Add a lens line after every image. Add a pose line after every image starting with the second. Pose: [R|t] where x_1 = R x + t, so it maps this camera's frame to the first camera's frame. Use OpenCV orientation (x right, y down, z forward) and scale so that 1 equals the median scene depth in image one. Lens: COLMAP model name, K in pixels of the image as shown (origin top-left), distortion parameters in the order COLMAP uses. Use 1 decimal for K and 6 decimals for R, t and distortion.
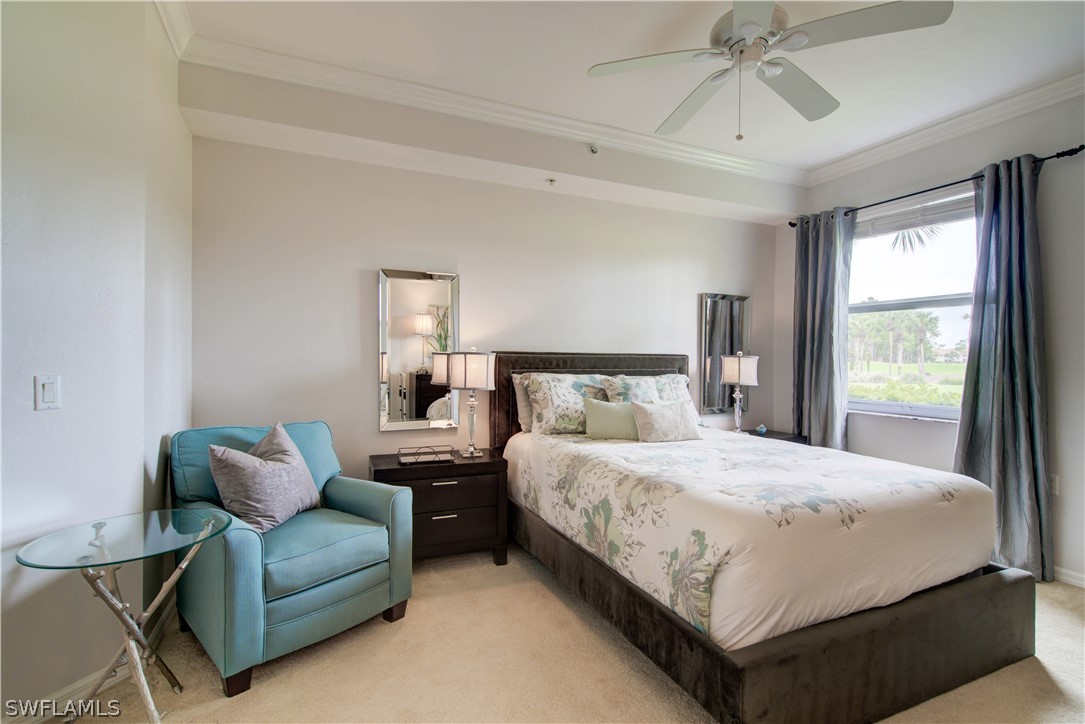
lens RADIAL K [[504.1, 0, 546.5], [0, 504.1, 364.0], [0, 0, 1]] dist [0.002524, 0.000430]
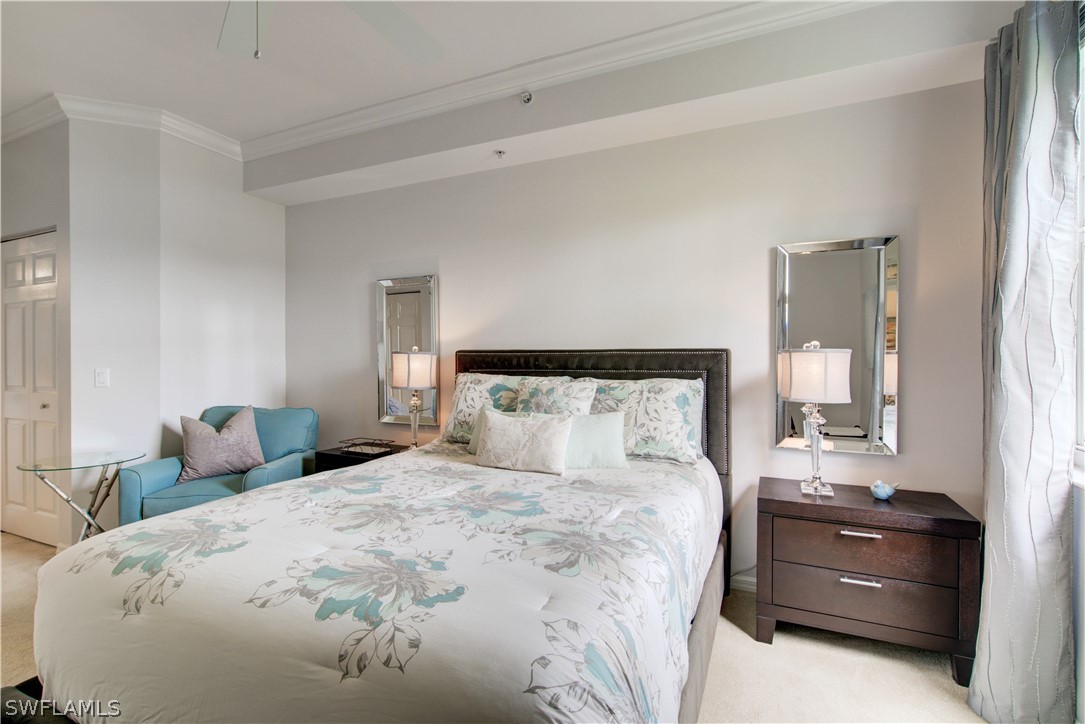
lens RADIAL K [[504.1, 0, 545.4], [0, 504.1, 362.0], [0, 0, 1]] dist [0.002524, 0.000430]
pose [[0.655633, -0.005980, -0.755056, 0.778212], [-0.002698, 0.999944, -0.010262, 0.007171], [0.755075, 0.008765, 0.655580, 0.536159]]
